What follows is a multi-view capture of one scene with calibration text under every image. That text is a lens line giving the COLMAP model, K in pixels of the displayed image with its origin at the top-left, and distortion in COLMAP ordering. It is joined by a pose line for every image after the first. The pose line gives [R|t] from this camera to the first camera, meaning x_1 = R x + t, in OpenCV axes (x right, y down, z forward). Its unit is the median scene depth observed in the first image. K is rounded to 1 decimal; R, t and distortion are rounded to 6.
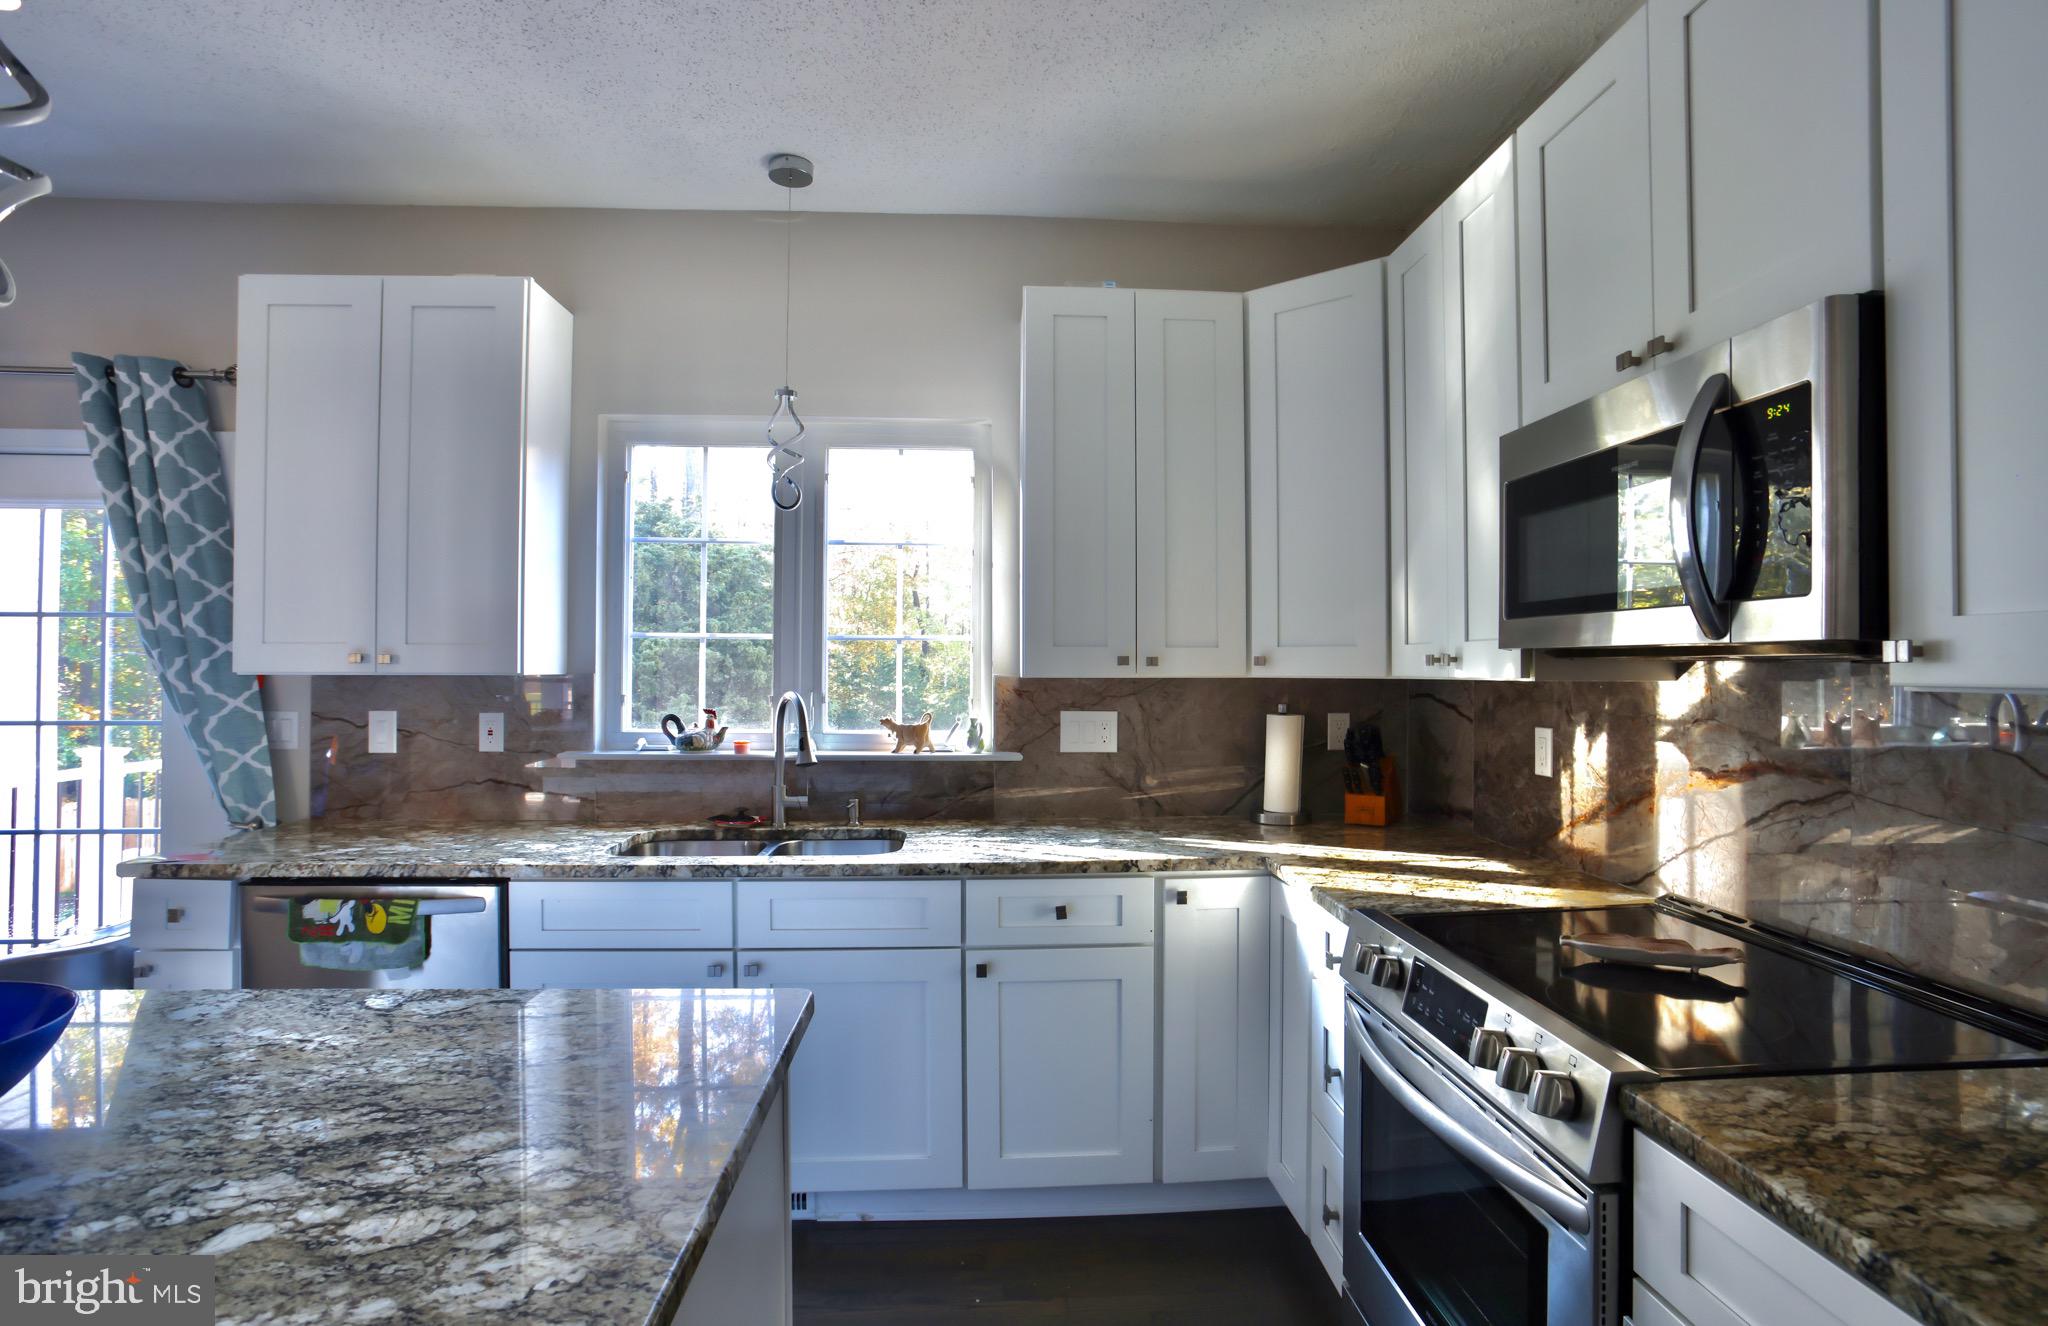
lens RADIAL K [[1033.7, 0, 1030.7], [0, 1033.7, 655.6], [0, 0, 1]] dist [-0.081154, 0.048791]
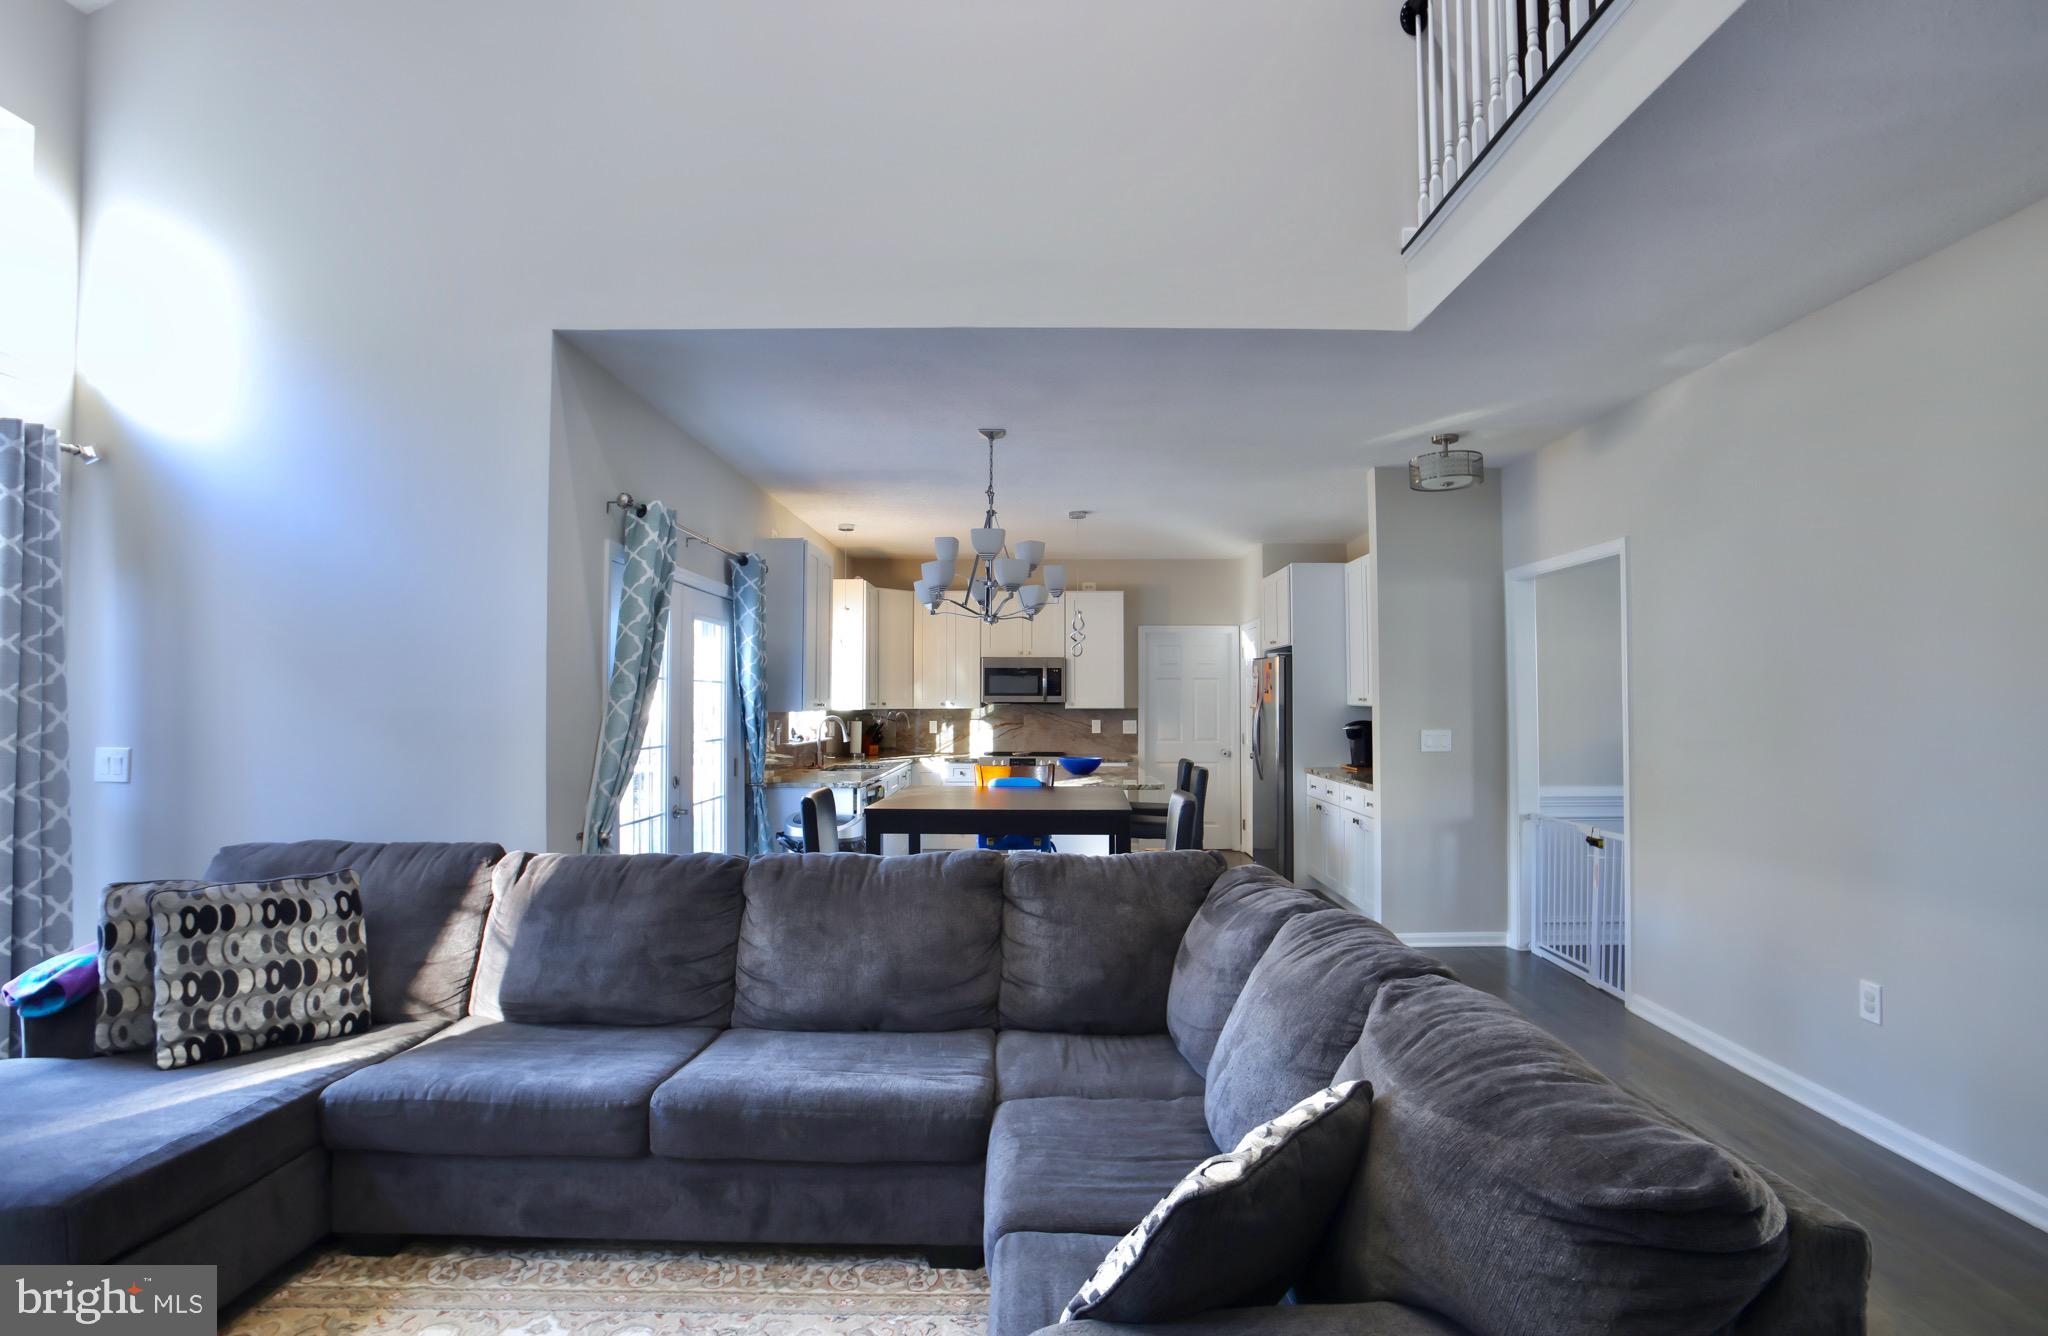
lens RADIAL K [[1005.5, 0, 1044.8], [0, 1005.5, 676.1], [0, 0, 1]] dist [-0.075457, 0.041159]
pose [[0.068675, 0.025715, 0.997308, -2.775488], [-0.014810, 0.999584, -0.024754, -0.010872], [-0.997529, -0.013070, 0.069027, 0.254879]]
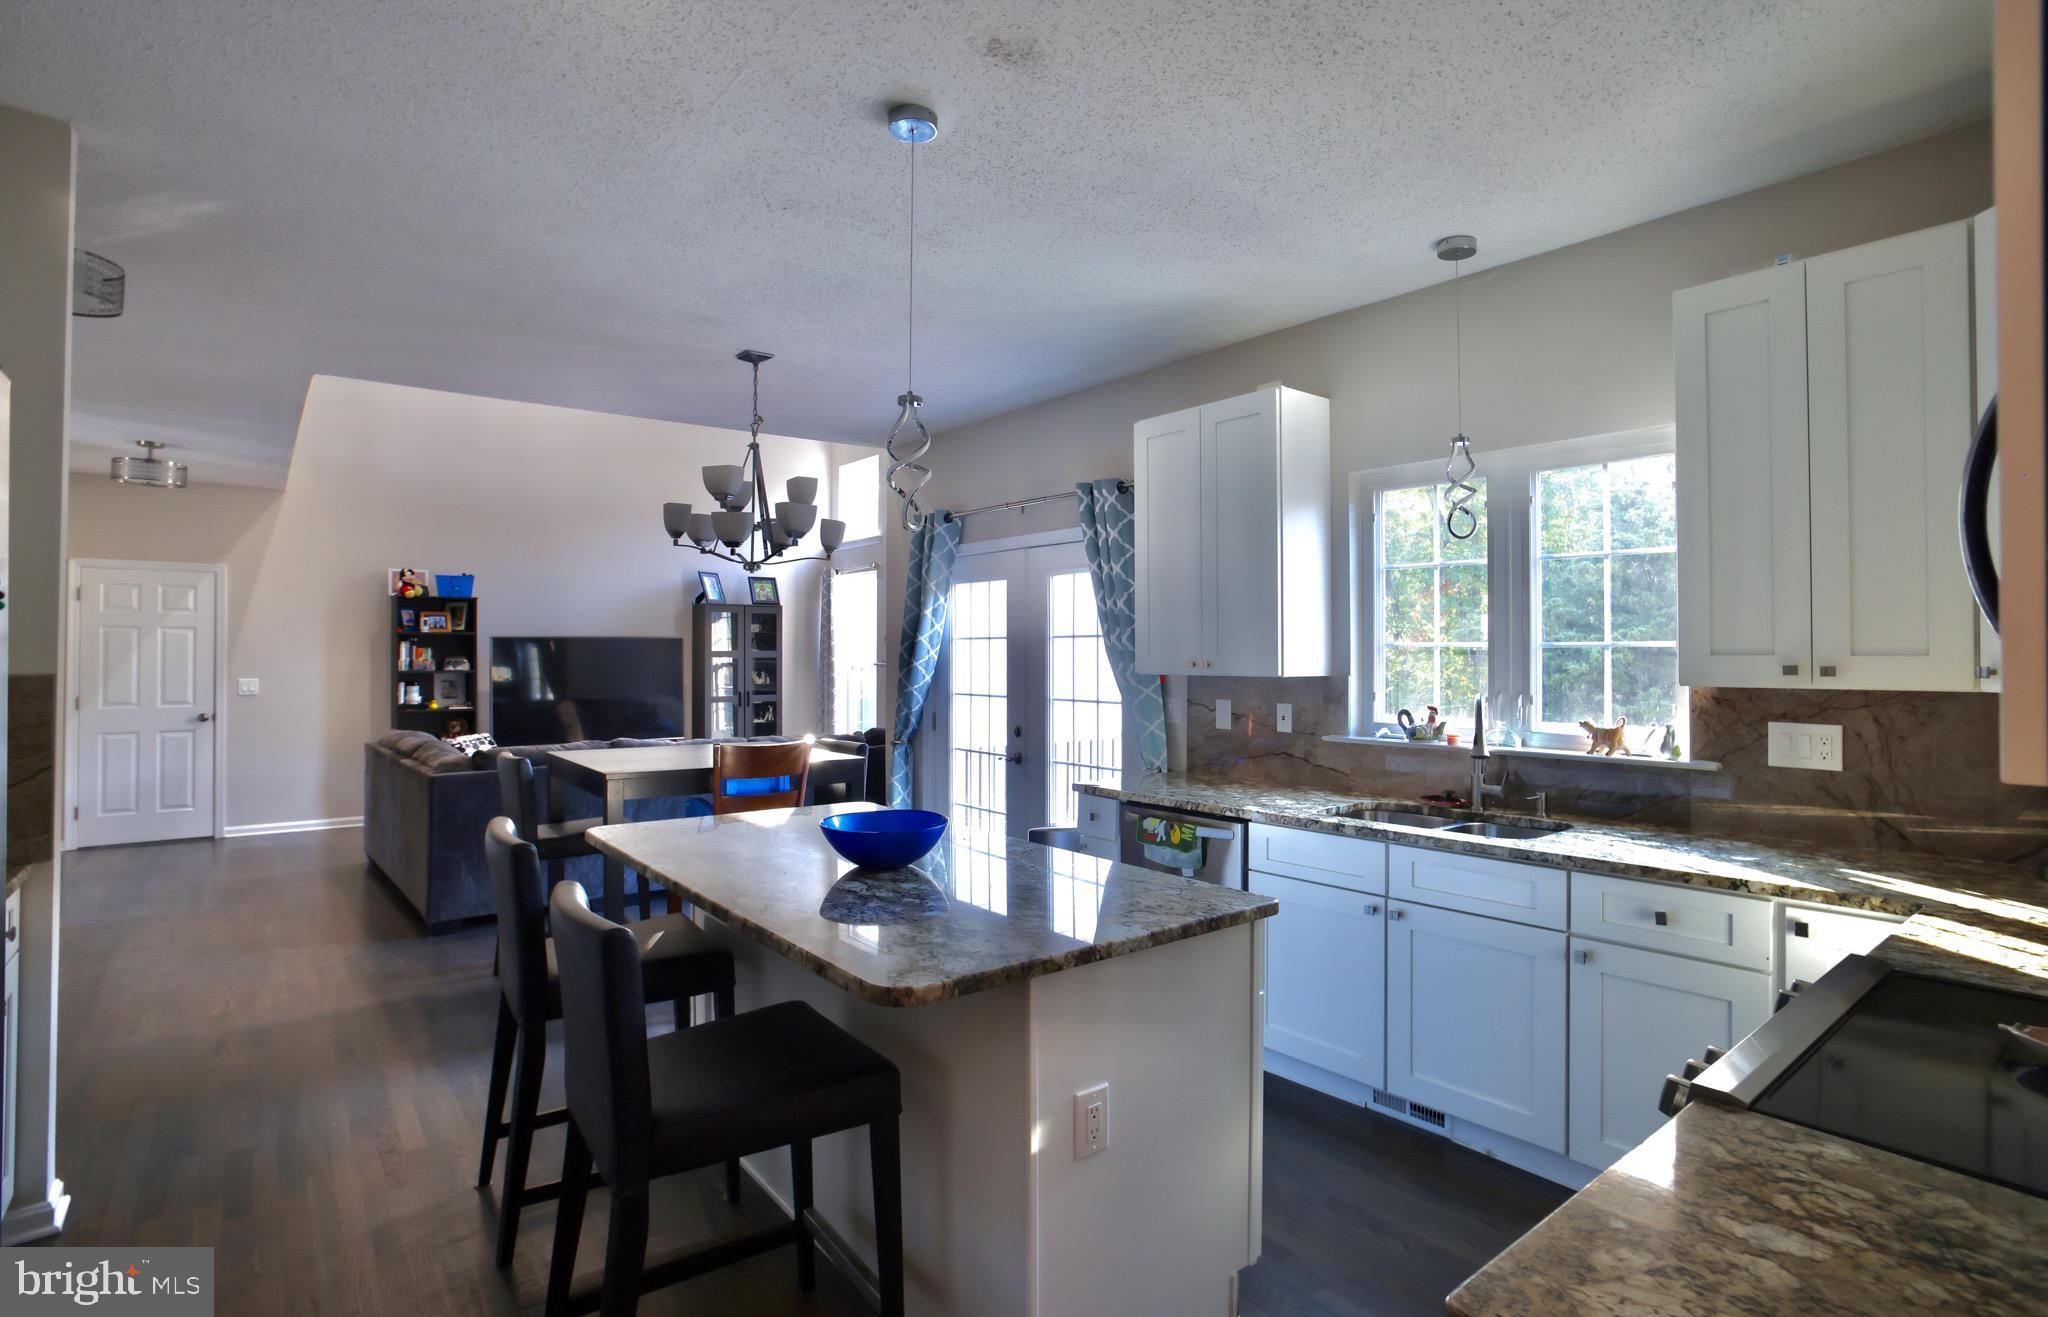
lens RADIAL K [[1025.5, 0, 1024.0], [0, 1025.5, 658.5], [0, 0, 1]] dist [-0.022851, 0.000394]
pose [[0.574536, -0.000571, -0.818479, 0.411505], [0.011927, 0.999899, 0.007675, -0.019498], [0.818393, -0.014171, 0.574485, -0.077086]]
